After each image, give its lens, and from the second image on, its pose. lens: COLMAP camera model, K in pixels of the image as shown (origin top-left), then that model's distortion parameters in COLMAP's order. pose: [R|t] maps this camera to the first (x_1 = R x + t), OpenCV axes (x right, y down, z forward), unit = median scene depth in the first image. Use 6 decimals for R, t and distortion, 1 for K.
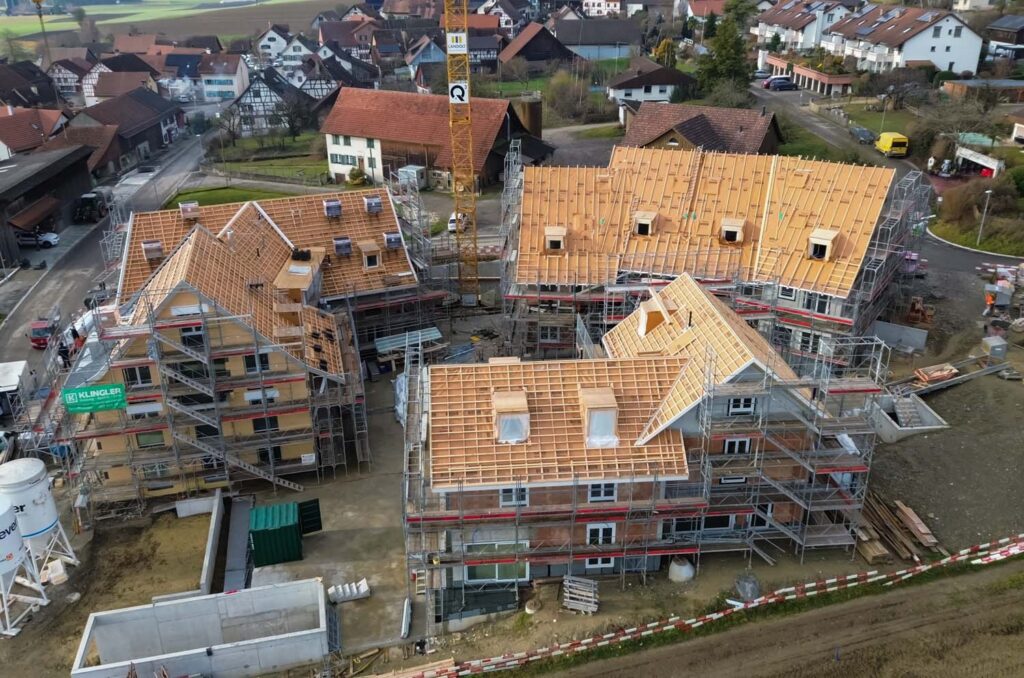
lens RADIAL K [[747.0, 0, 512.0], [0, 747.0, 339.0], [0, 0, 1]] dist [0.059948, -0.054007]
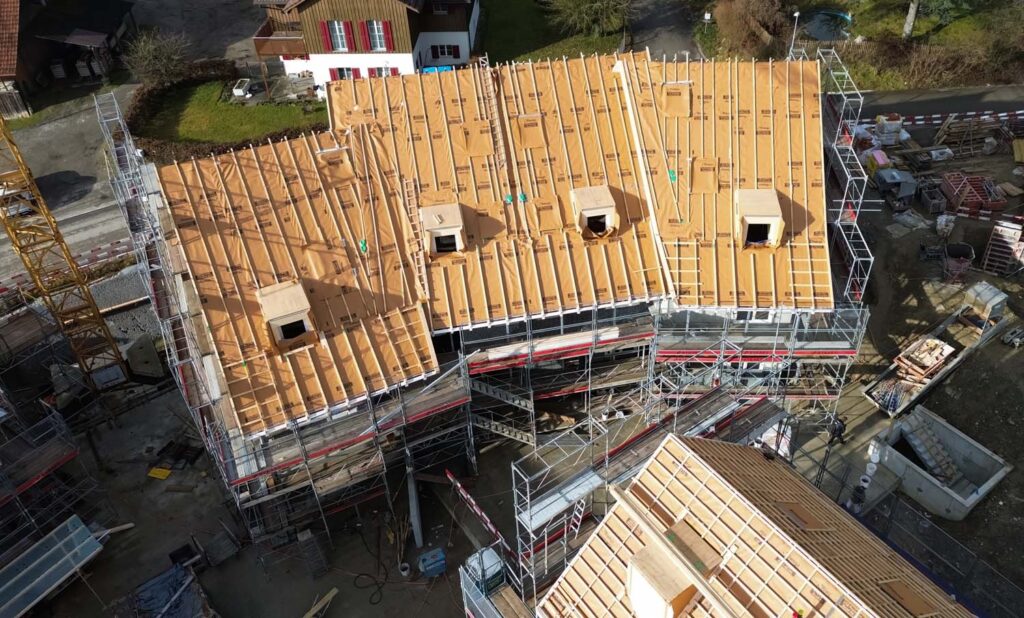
lens RADIAL K [[784.3, 0, 561.0], [0, 784.3, 299.2], [0, 0, 1]] dist [0.039900, -0.003516]
pose [[0.844549, -0.334123, 0.418448, -0.003825], [0.239971, 0.934744, 0.262046, -0.248353], [-0.478698, -0.120895, 0.869617, 0.487889]]
